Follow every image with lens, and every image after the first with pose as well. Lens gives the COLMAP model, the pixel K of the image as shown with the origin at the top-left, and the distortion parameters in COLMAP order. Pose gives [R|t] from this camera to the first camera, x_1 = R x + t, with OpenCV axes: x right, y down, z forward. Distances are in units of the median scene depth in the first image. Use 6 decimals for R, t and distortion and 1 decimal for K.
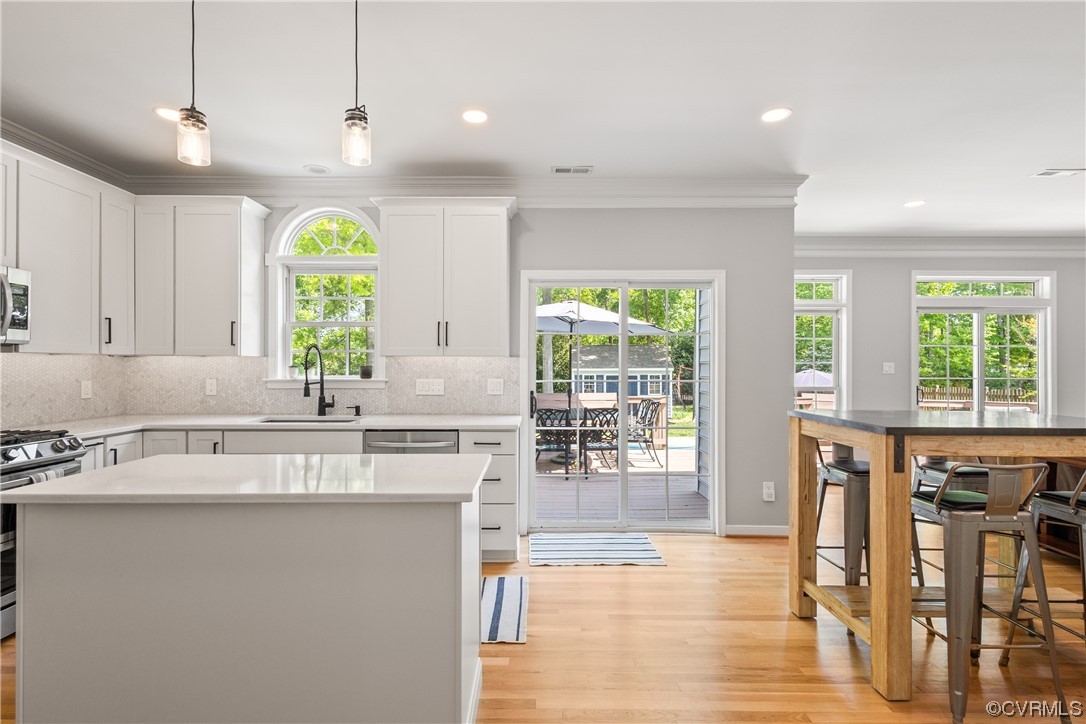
lens RADIAL K [[506.7, 0, 547.6], [0, 506.7, 363.7], [0, 0, 1]] dist [0.009867, -0.001508]
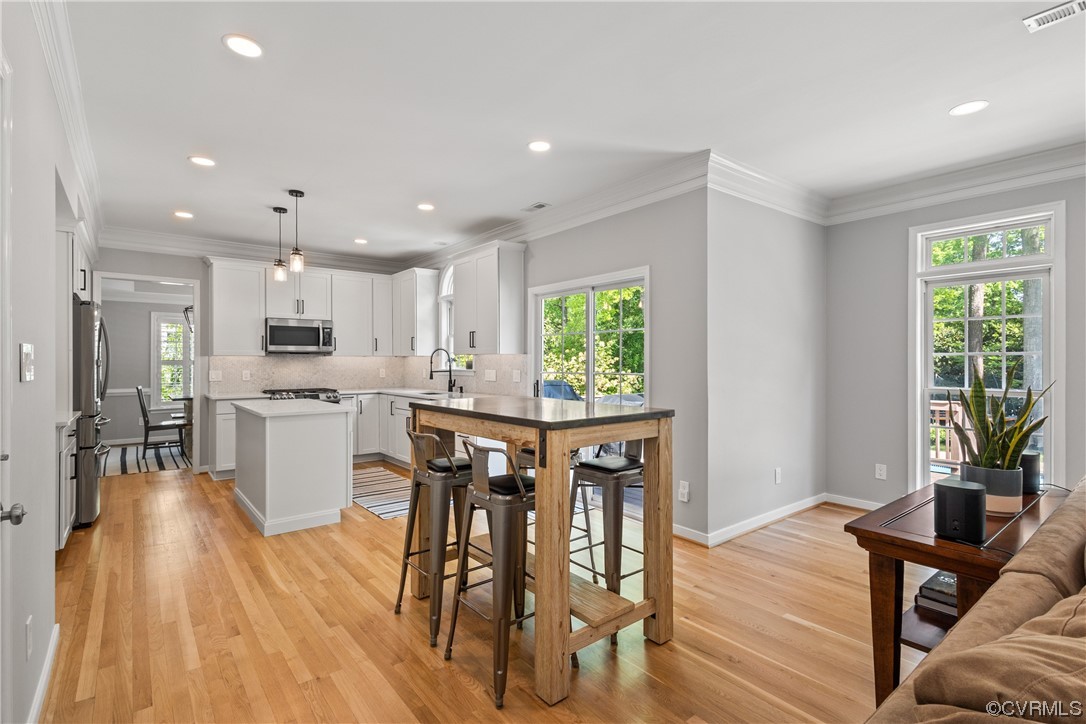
lens RADIAL K [[506.7, 0, 539.6], [0, 506.7, 360.2], [0, 0, 1]] dist [0.009867, -0.001508]
pose [[0.633182, -0.005200, -0.773985, 0.987764], [0.005892, 0.999981, -0.001898, 0.005695], [0.773980, -0.003359, 0.633201, 0.186106]]
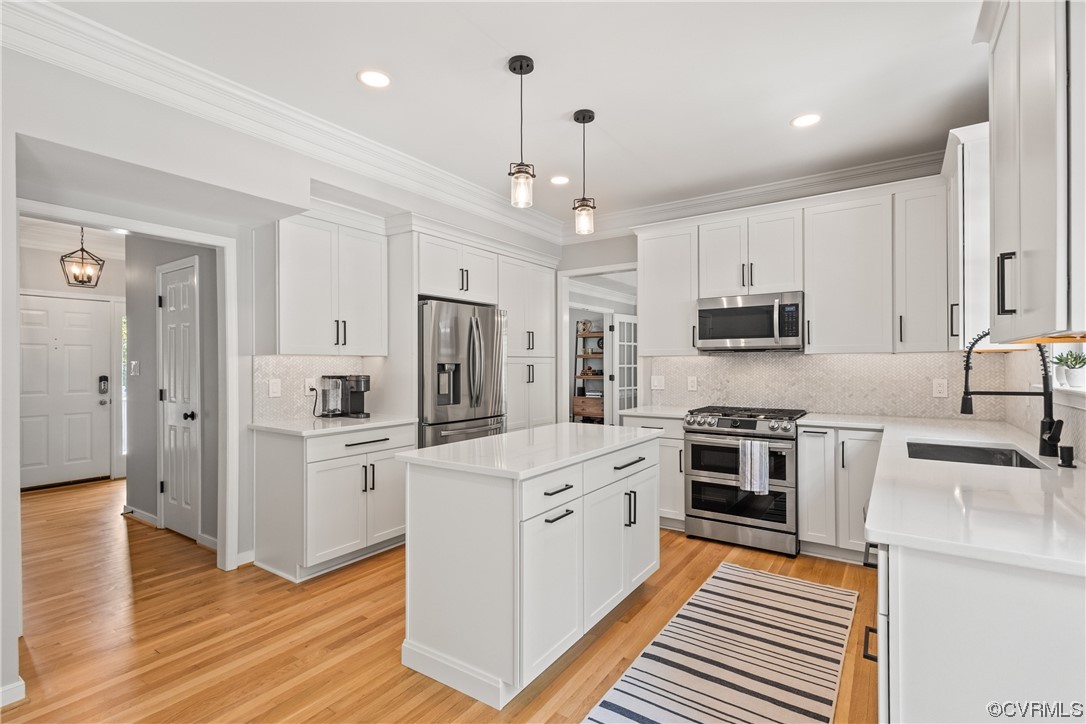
lens RADIAL K [[506.7, 0, 566.2], [0, 506.7, 366.5], [0, 0, 1]] dist [0.009867, -0.001508]
pose [[-0.532586, 0.003347, -0.846369, 0.288805], [0.003849, 0.999991, 0.001533, 0.004256], [0.846367, -0.002441, -0.532595, 0.843751]]
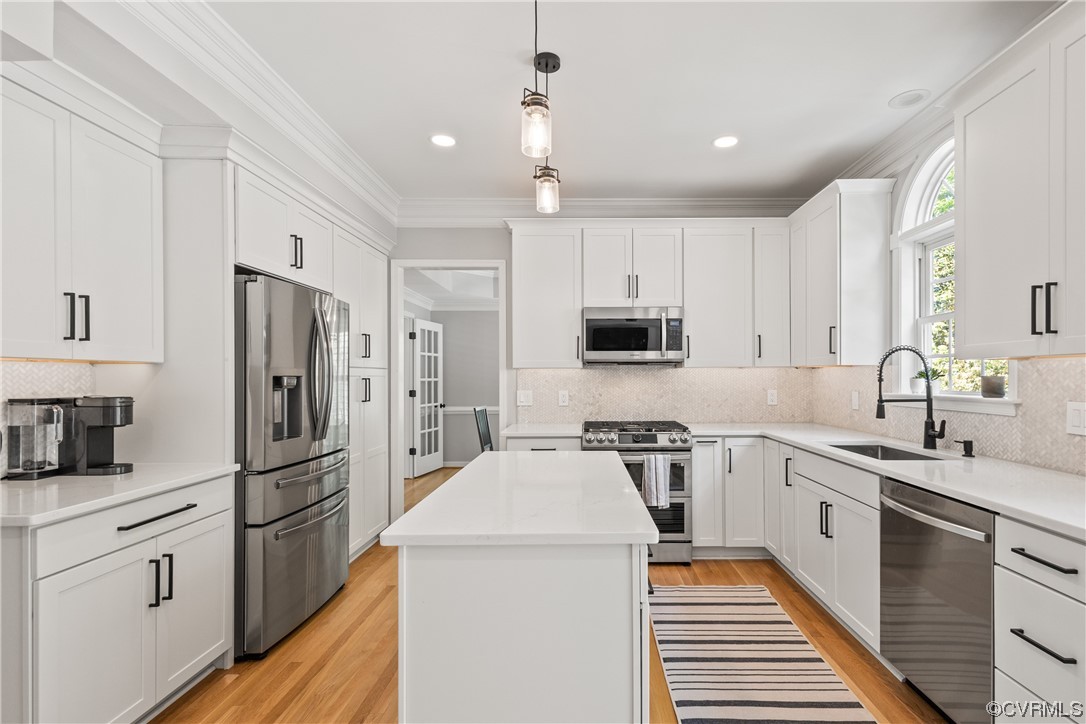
lens RADIAL K [[506.7, 0, 593.7], [0, 506.7, 380.6], [0, 0, 1]] dist [0.009867, -0.001508]
pose [[0.025492, 0.004688, -0.999664, 0.235364], [0.005238, 0.999975, 0.004823, 0.003906], [0.999661, -0.005359, 0.025466, 0.516904]]
